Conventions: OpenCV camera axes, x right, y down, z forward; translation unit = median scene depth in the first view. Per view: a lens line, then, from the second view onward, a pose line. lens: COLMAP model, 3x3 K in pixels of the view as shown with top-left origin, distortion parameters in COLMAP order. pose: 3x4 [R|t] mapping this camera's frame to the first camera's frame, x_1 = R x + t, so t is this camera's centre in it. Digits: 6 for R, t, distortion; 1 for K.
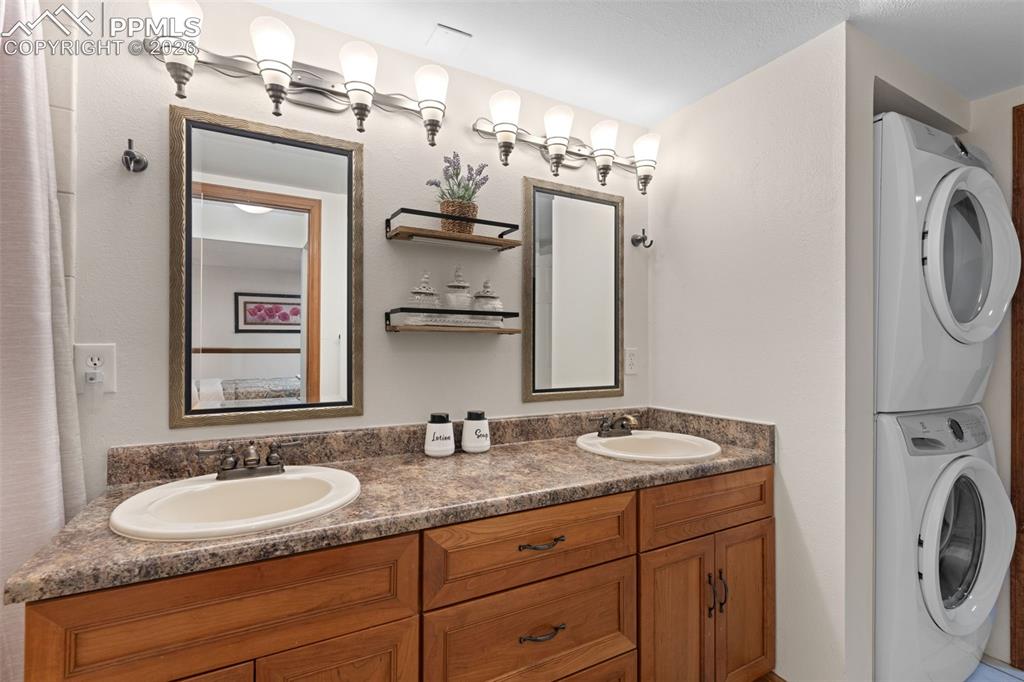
lens RADIAL K [[448.4, 0, 510.0], [0, 448.4, 344.3], [0, 0, 1]] dist [-0.007961, 0.000019]
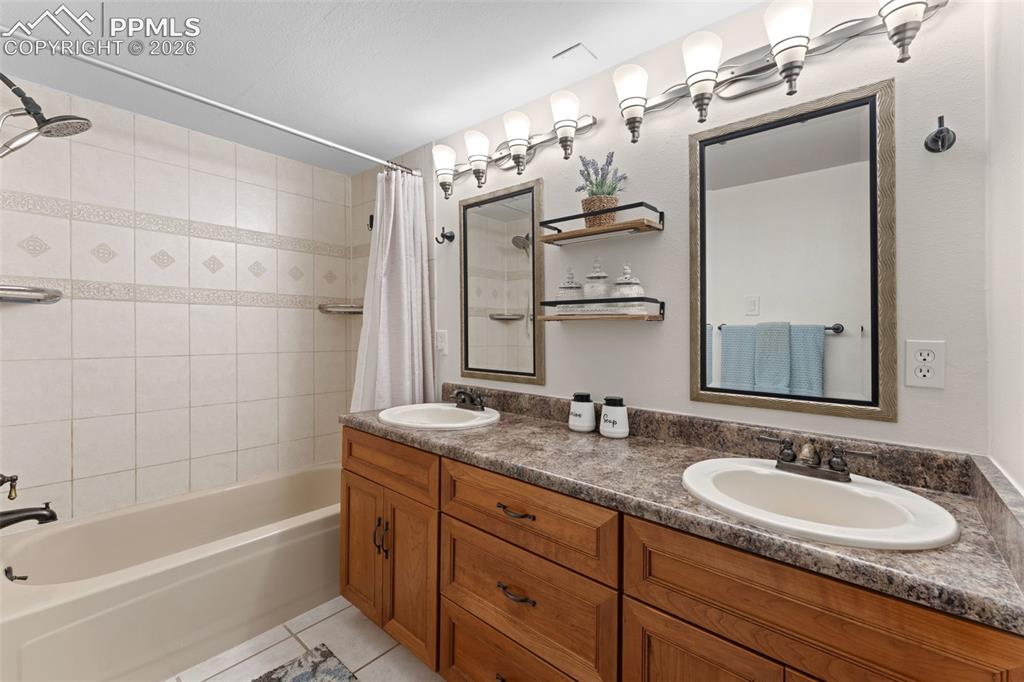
lens RADIAL K [[450.0, 0, 512.3], [0, 450.0, 322.6], [0, 0, 1]] dist [0.000923, -0.000005]
pose [[0.342913, -0.014264, -0.939259, 0.833898], [-0.002907, 0.999864, -0.016246, -0.002520], [0.939363, 0.008302, 0.342825, 0.452409]]
